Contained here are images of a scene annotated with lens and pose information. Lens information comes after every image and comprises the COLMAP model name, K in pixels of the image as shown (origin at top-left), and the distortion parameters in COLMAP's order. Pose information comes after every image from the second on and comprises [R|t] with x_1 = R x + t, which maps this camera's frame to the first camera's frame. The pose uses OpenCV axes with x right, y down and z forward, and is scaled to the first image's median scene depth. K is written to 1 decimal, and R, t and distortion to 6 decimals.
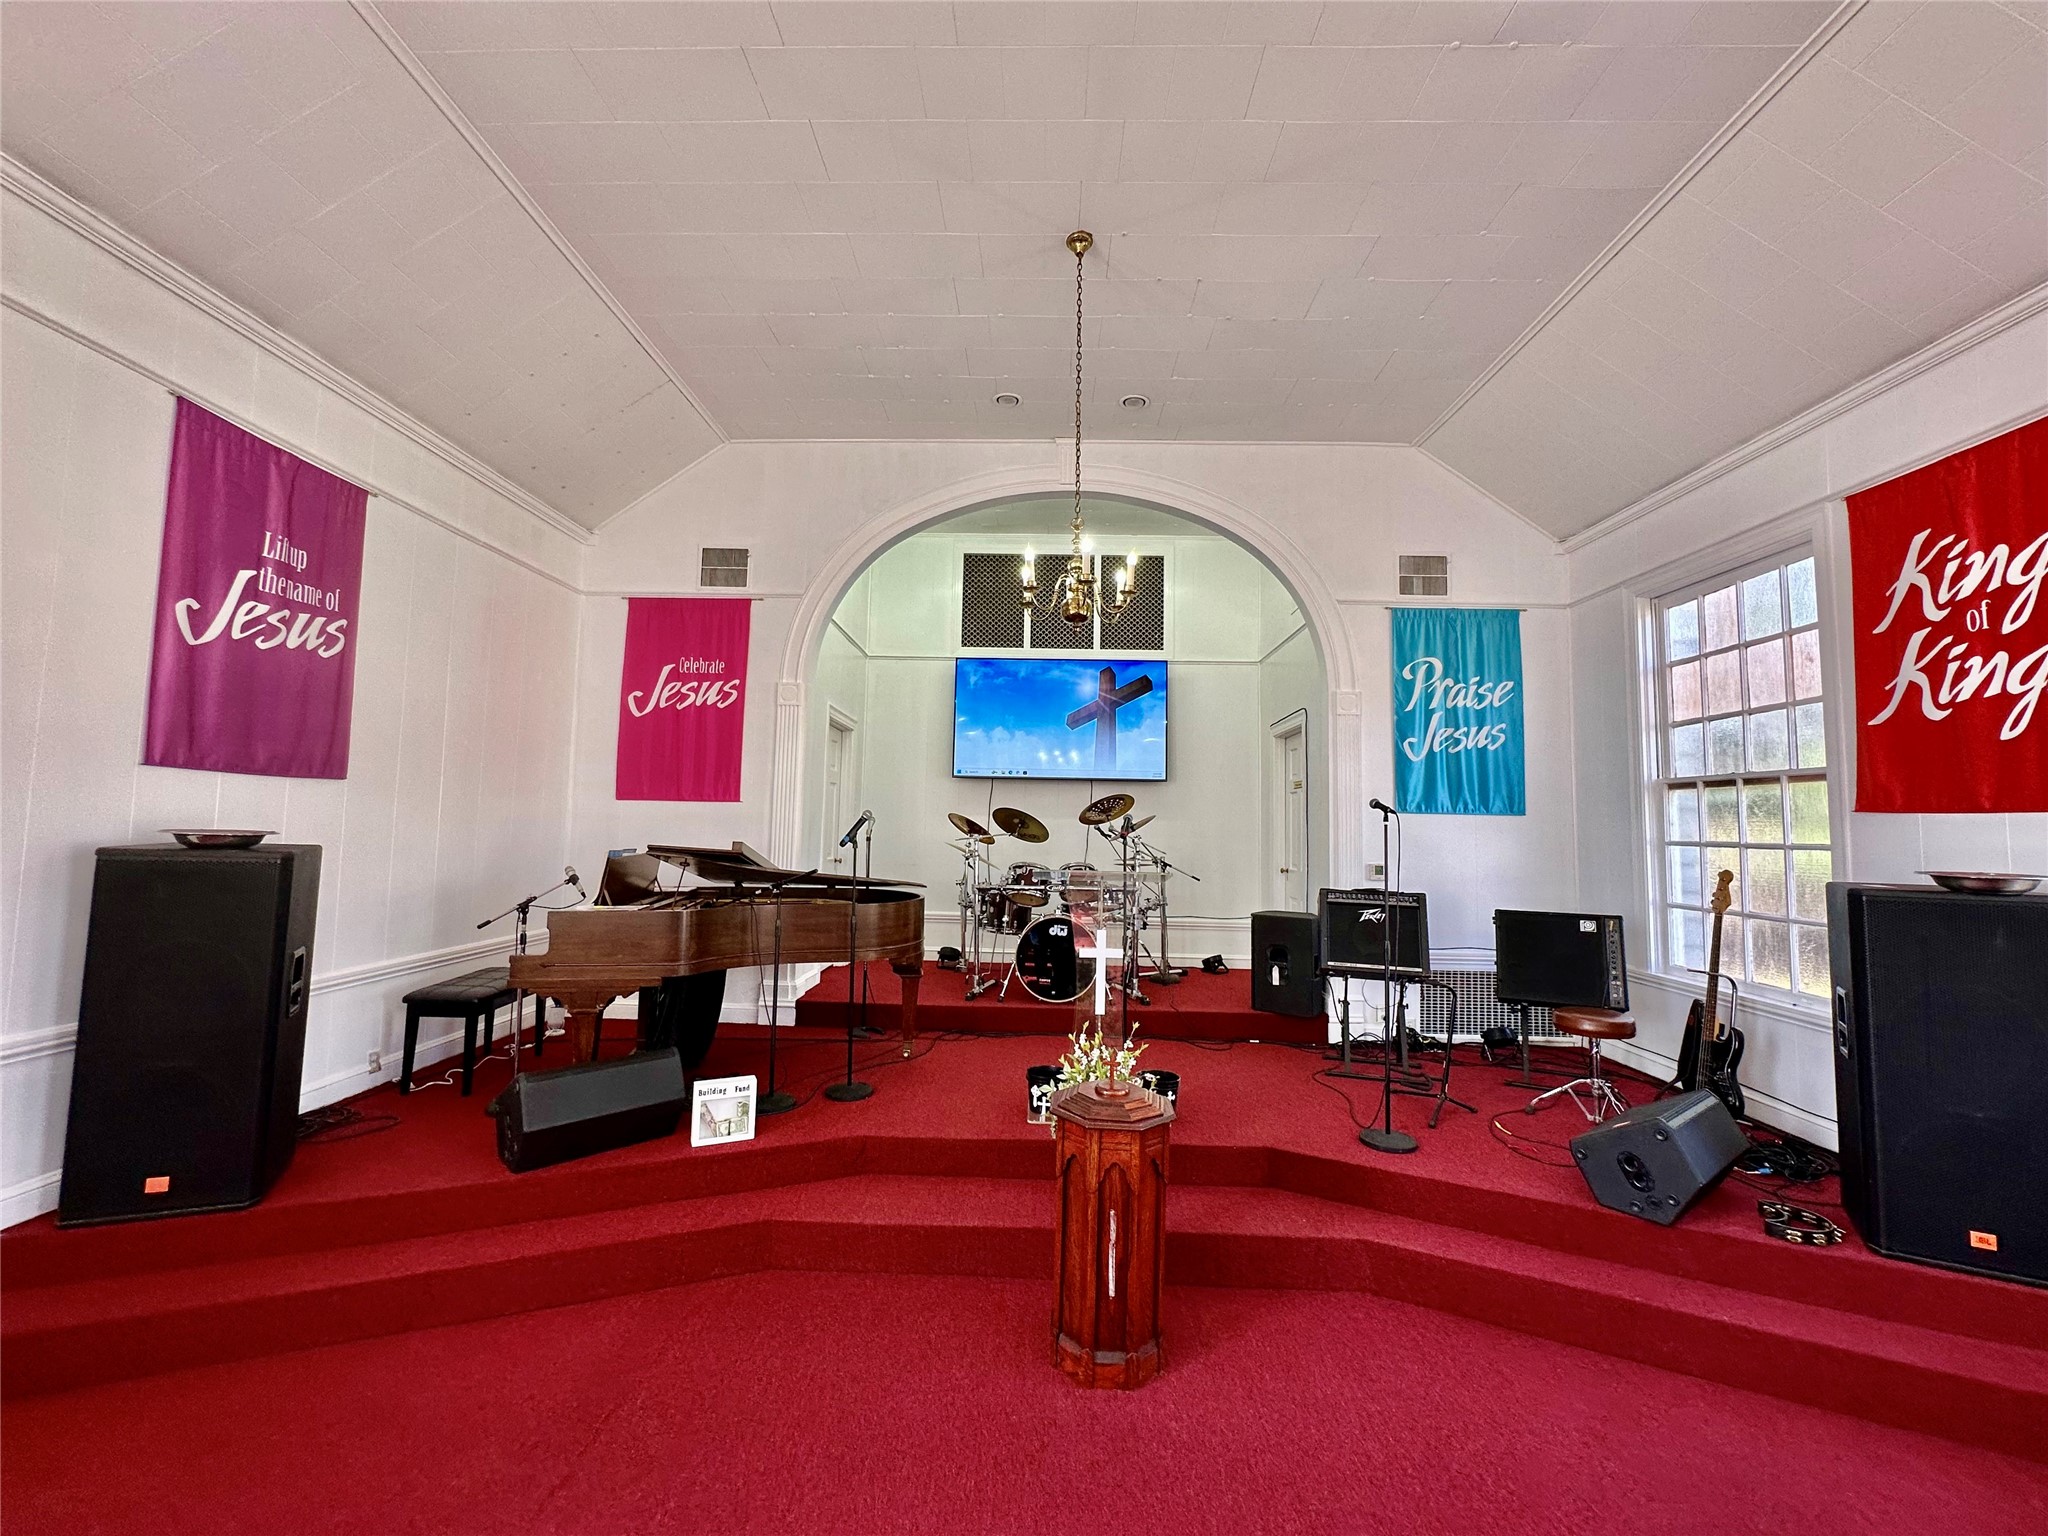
lens RADIAL K [[821.5, 0, 1023.0], [0, 821.5, 765.4], [0, 0, 1]] dist [-0.008900, 0.004572]
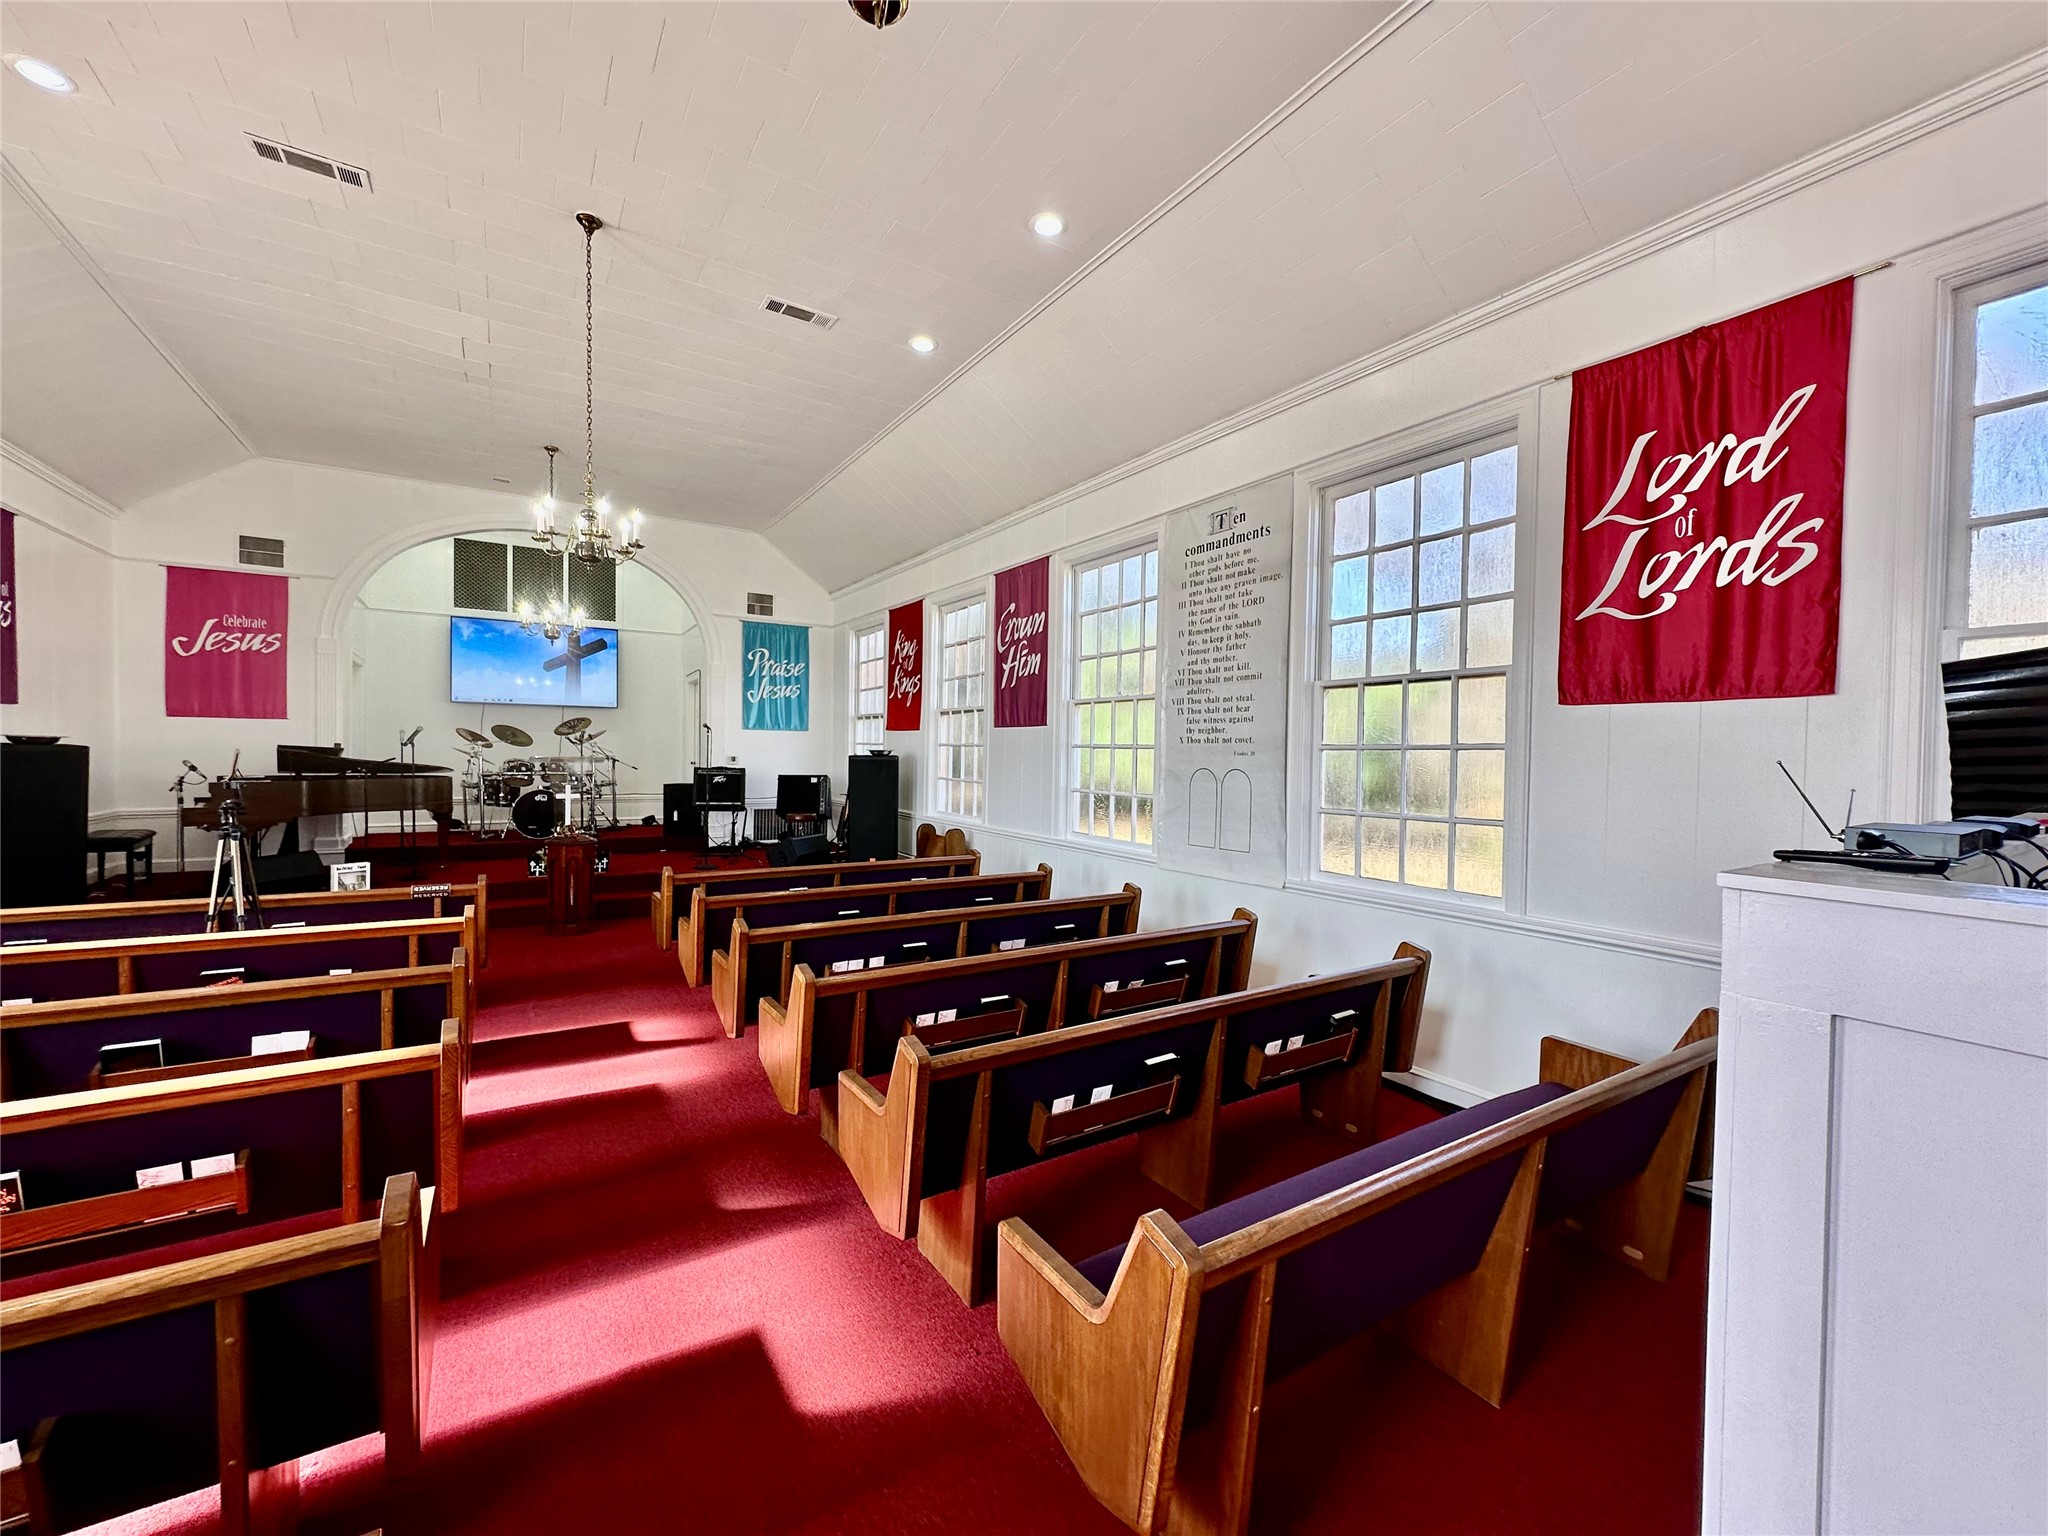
lens RADIAL K [[821.5, 0, 1023.3], [0, 821.5, 763.3], [0, 0, 1]] dist [-0.008900, 0.004572]
pose [[0.829841, -0.017308, 0.557732, -0.071222], [-0.039299, 0.995224, 0.089356, -0.058127], [-0.556615, -0.096070, 0.825197, -0.924103]]
